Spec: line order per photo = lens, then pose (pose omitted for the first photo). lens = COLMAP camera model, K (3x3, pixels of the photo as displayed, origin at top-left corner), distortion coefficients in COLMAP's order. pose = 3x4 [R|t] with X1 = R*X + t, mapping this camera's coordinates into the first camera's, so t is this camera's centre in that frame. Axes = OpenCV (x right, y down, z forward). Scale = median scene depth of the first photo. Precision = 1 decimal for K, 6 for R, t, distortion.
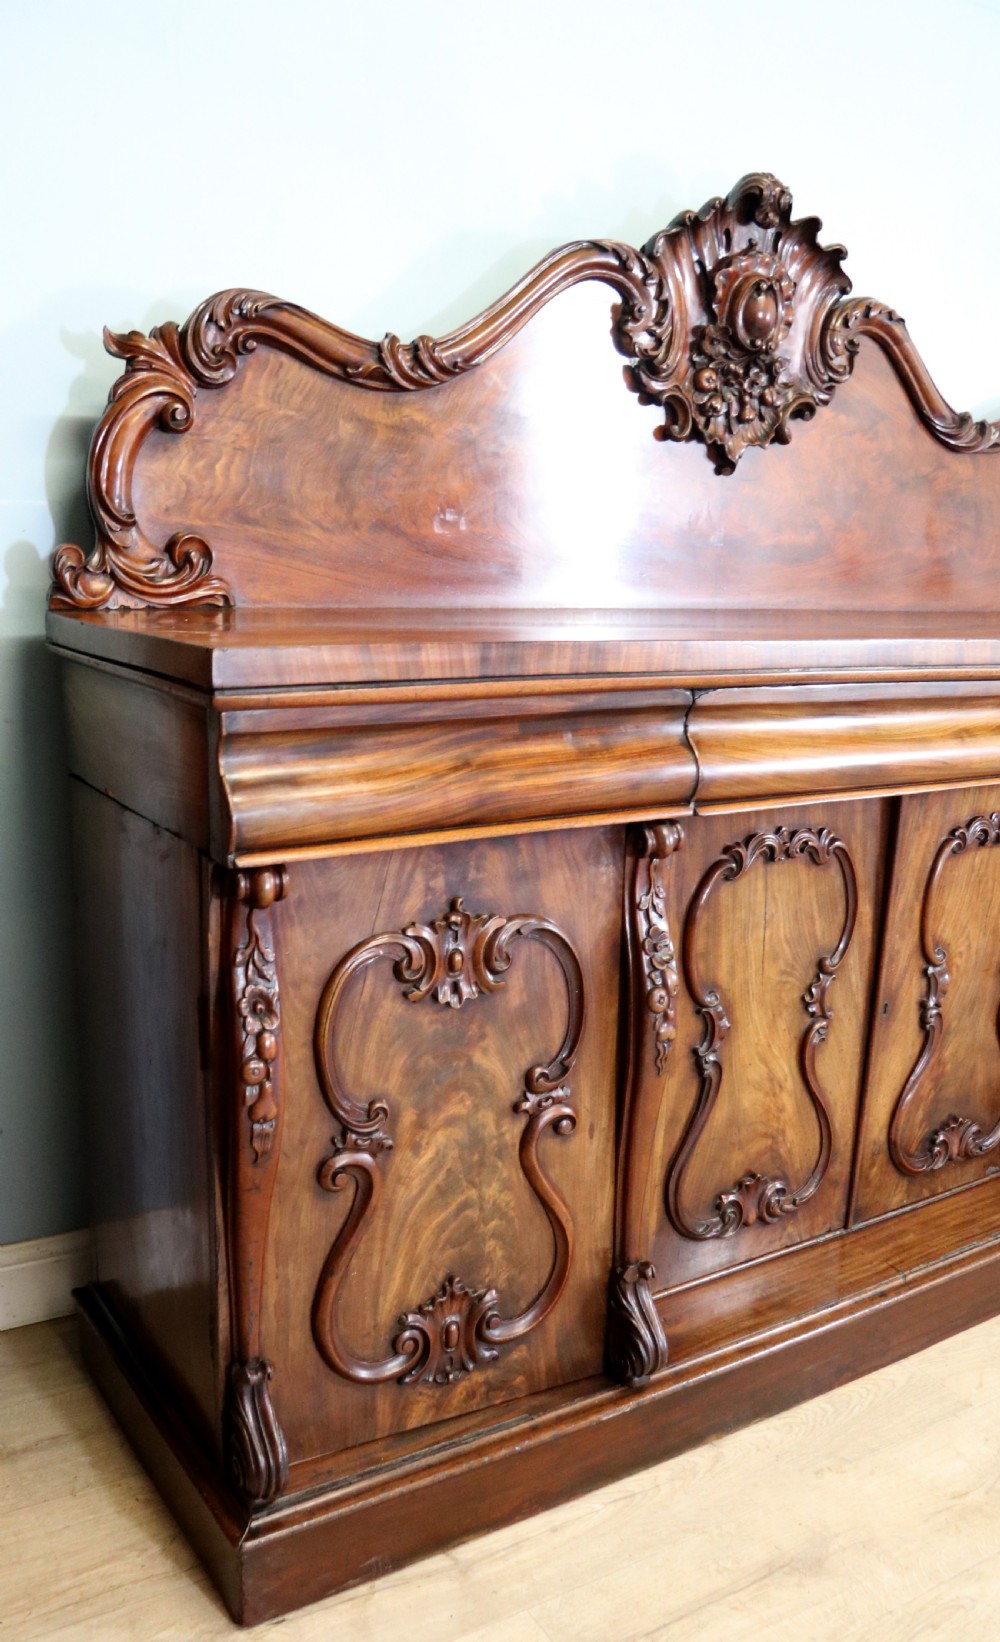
lens RADIAL K [[1384.7, 0, 503.6], [0, 1384.7, 840.5], [0, 0, 1]] dist [-0.144255, 0.025572]
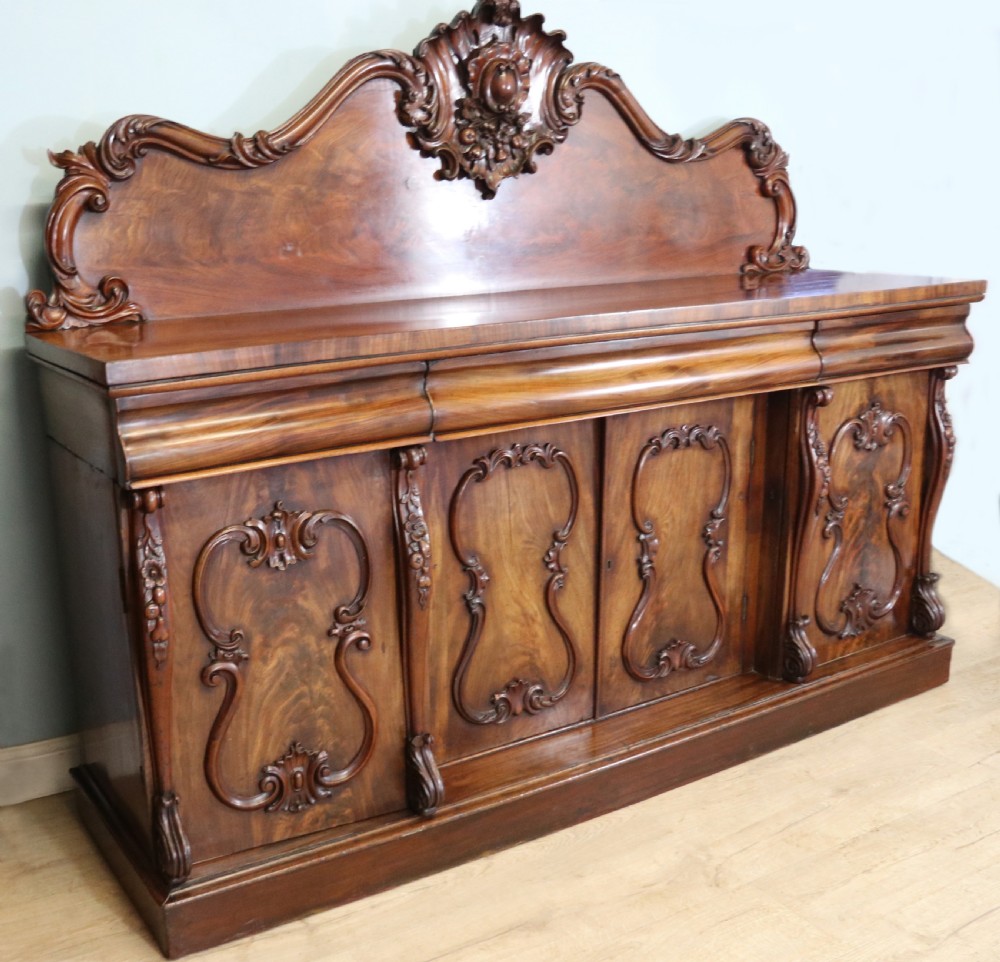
lens RADIAL K [[1167.2, 0, 369.2], [0, 1167.2, 496.7], [0, 0, 1]] dist [-0.150094, 0.000000]
pose [[0.994963, -0.049000, -0.087446, 0.168087], [0.051912, 0.998160, 0.031337, -0.000835], [0.085750, -0.035718, 0.995676, -0.298410]]
